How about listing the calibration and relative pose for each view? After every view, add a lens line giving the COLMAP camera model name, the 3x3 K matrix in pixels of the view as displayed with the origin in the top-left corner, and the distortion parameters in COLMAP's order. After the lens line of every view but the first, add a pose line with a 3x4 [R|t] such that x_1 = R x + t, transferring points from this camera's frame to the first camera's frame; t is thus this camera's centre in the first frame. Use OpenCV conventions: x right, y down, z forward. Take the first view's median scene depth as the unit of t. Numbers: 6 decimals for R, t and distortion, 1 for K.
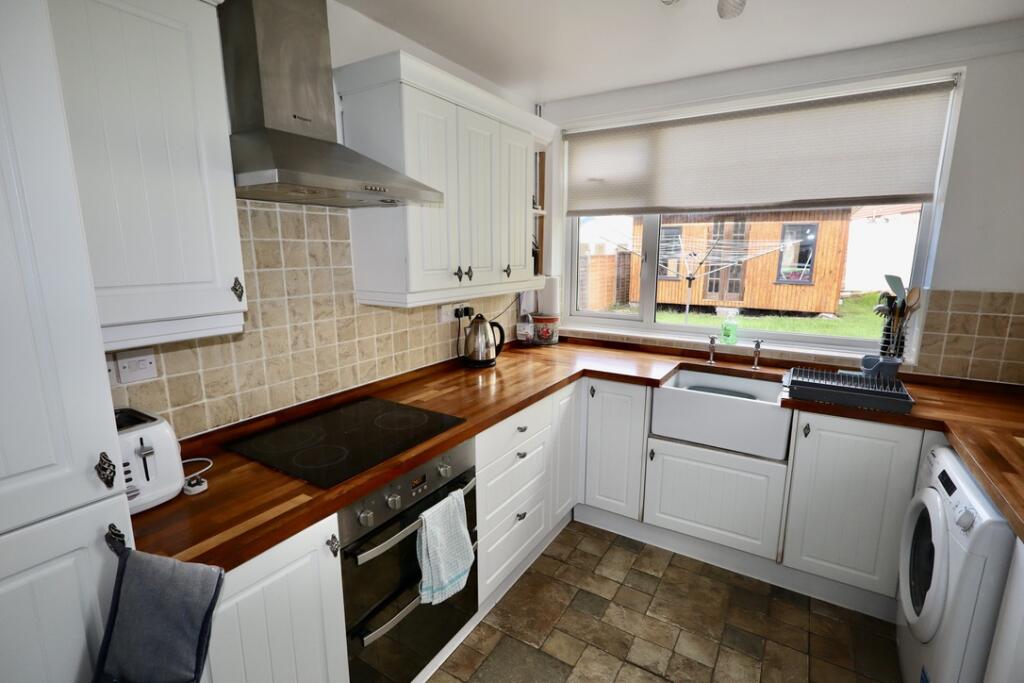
lens RADIAL K [[479.5, 0, 512.6], [0, 479.5, 344.8], [0, 0, 1]] dist [0.003319, 0.000935]
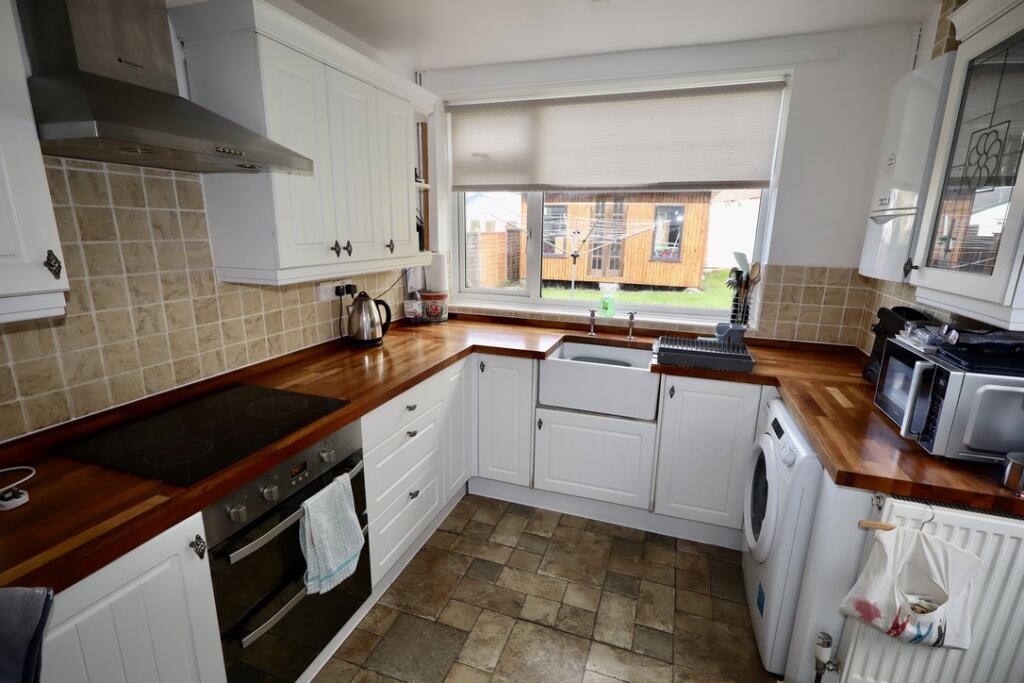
lens RADIAL K [[479.5, 0, 512.6], [0, 479.5, 344.8], [0, 0, 1]] dist [0.003319, 0.000935]
pose [[0.975925, -0.038198, 0.214734, 0.016526], [0.028280, 0.998395, 0.049074, 0.003967], [-0.216264, -0.041820, 0.975439, -0.002269]]
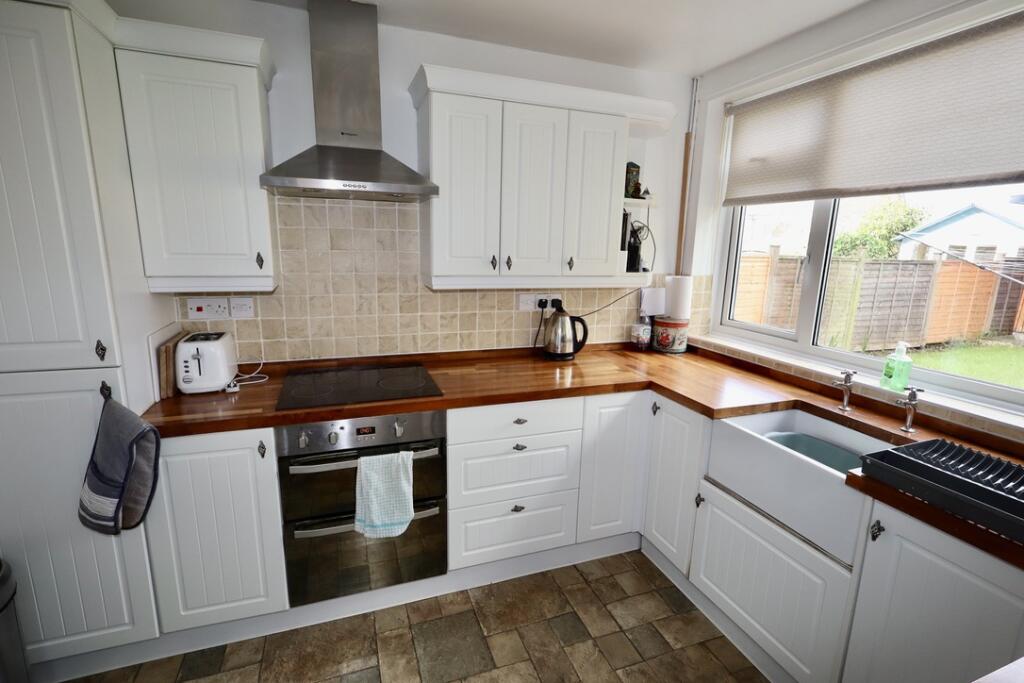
lens RADIAL K [[479.5, 0, 512.6], [0, 479.5, 344.8], [0, 0, 1]] dist [0.003319, 0.000935]
pose [[0.789512, 0.145432, -0.596256, 0.569569], [-0.142852, 0.988381, 0.051922, -0.029394], [0.596879, 0.044183, 0.801114, 0.186595]]
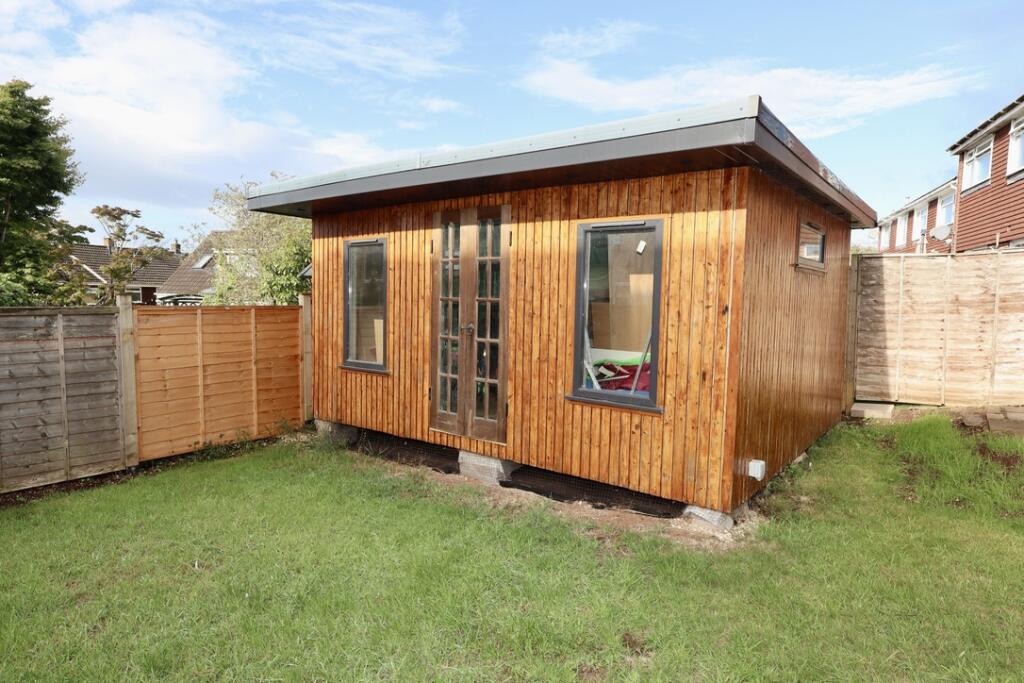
lens RADIAL K [[591.0, 0, 512.0], [0, 591.0, 341.5], [0, 0, 1]] dist [-0.034580, 0.065186]
pose [[0.995918, 0.026349, -0.086329, 2.839371], [-0.037177, 0.991292, -0.126325, -0.600398], [0.082249, 0.129019, 0.988225, 3.051962]]
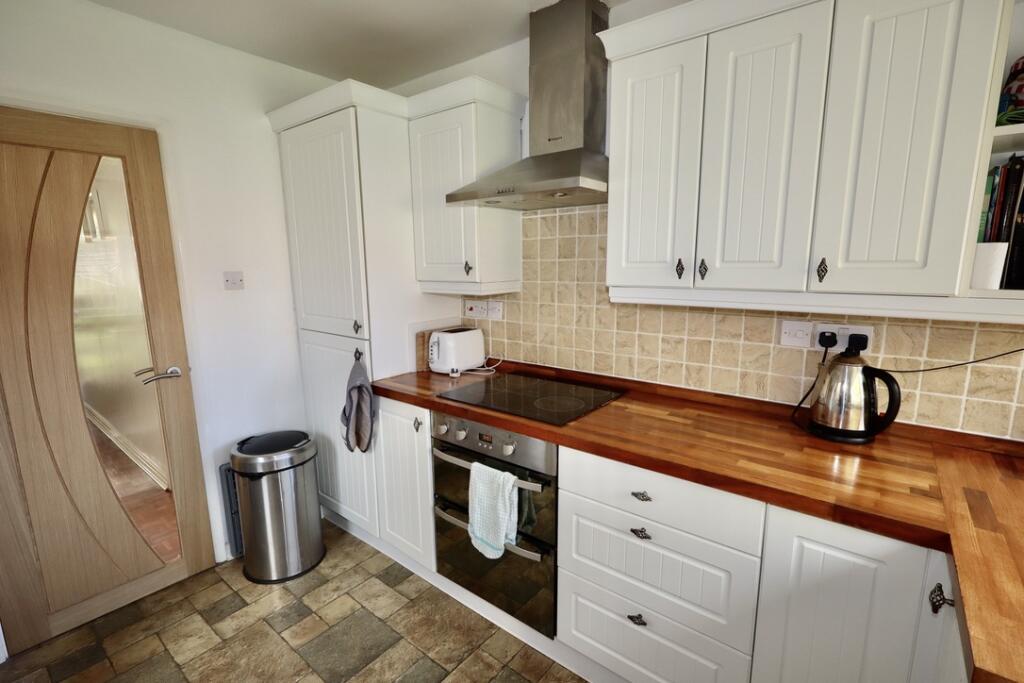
lens RADIAL K [[473.2, 0, 511.8], [0, 473.2, 344.1], [0, 0, 1]] dist [0.000183, 0.000254]
pose [[-0.119213, 0.173128, -0.977658, 0.656805], [-0.186315, 0.963287, 0.193302, -0.127396], [0.975231, 0.205196, -0.082580, 0.820099]]
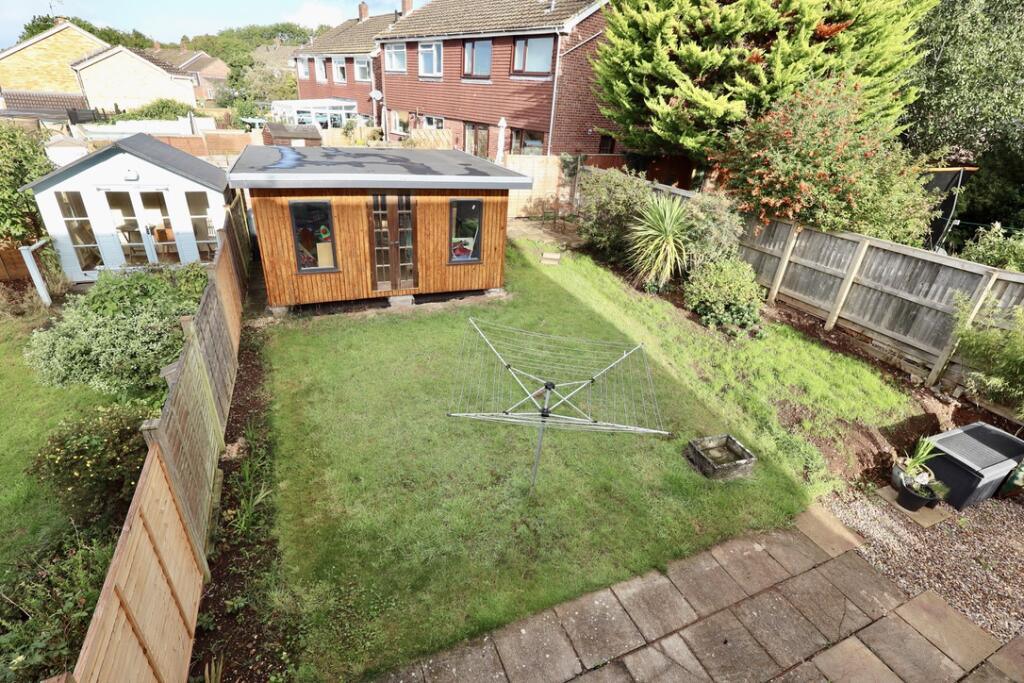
lens RADIAL K [[479.5, 0, 512.6], [0, 479.5, 344.8], [0, 0, 1]] dist [0.003319, 0.000935]
pose [[0.571820, -0.342242, 0.745582, -0.578841], [0.096101, 0.930513, 0.353426, -1.552614], [-0.814731, -0.130445, 0.564976, 1.941863]]
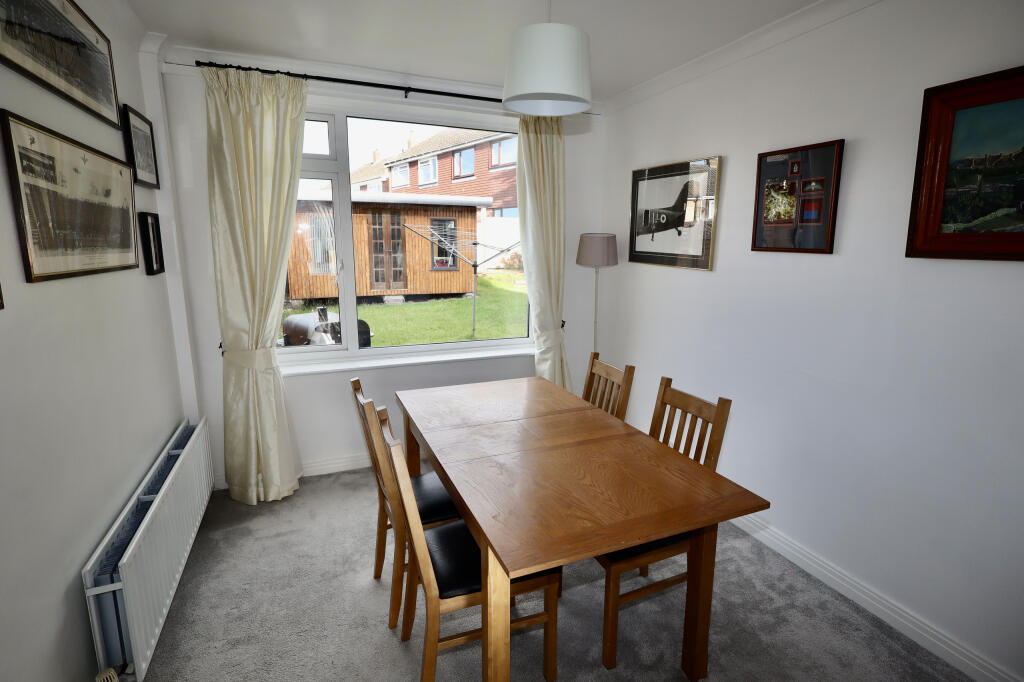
lens RADIAL K [[501.8, 0, 512.0], [0, 501.8, 341.0], [0, 0, 1]] dist [0.000294, 0.000195]
pose [[0.582854, -0.155115, 0.797634, -1.672583], [0.157594, 0.984551, 0.076307, -0.126631], [-0.797148, 0.081227, 0.598295, 0.768464]]
